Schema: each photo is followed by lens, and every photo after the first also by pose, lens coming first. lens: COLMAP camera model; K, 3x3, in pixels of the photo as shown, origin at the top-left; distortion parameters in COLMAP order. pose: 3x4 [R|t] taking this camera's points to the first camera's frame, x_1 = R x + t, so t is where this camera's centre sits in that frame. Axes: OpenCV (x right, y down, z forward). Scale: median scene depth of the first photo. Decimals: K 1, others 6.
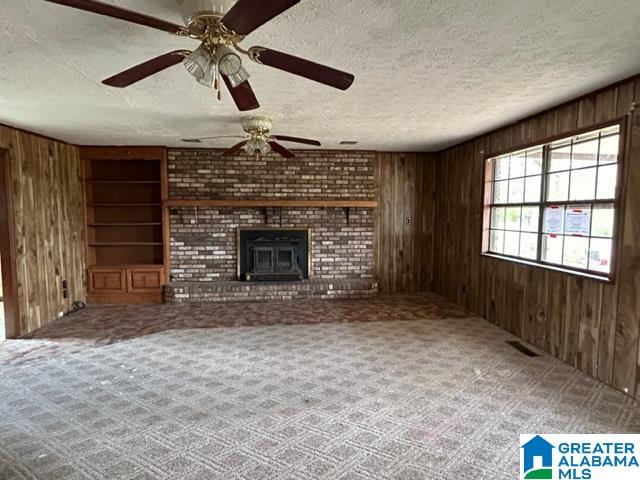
lens RADIAL K [[354.6, 0, 319.8], [0, 354.6, 238.0], [0, 0, 1]] dist [0.000038, -0.000620]
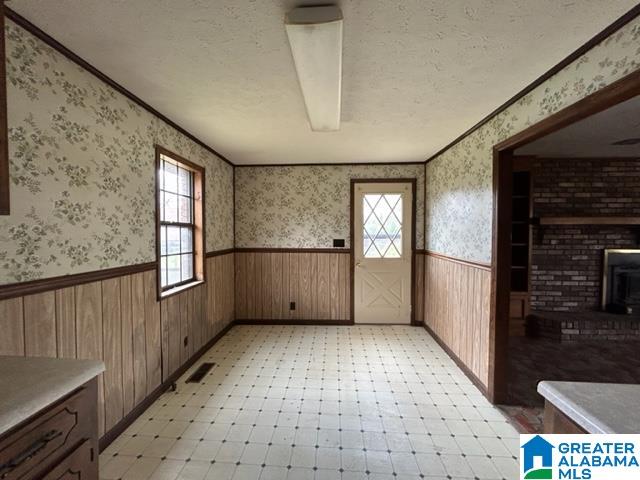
lens RADIAL K [[258.5, 0, 319.9], [0, 258.5, 239.3], [0, 0, 1]] dist [0.000429, 0.000028]
pose [[0.989317, 0.004346, -0.145713, -0.818885], [-0.011572, 0.998742, -0.048782, -0.015556], [0.145318, 0.049947, 0.988124, 0.284998]]
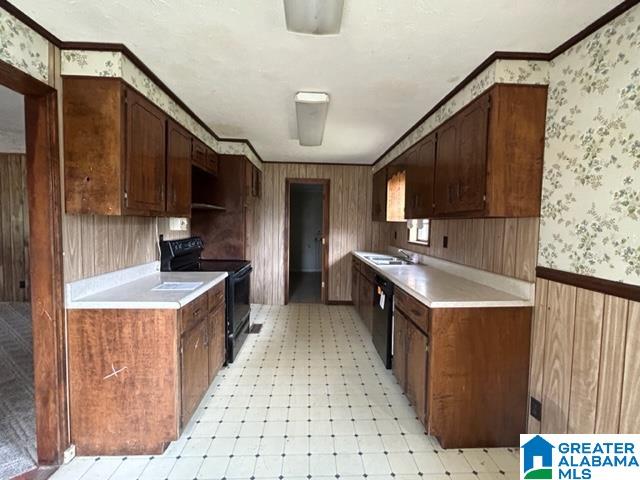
lens RADIAL K [[296.9, 0, 319.7], [0, 296.9, 239.7], [0, 0, 1]] dist [-0.000740, 0.000002]
pose [[-0.998979, -0.023145, 0.038801, -0.969924], [-0.017841, 0.991109, 0.131852, -0.113989], [-0.041507, 0.131025, -0.990510, 1.588498]]
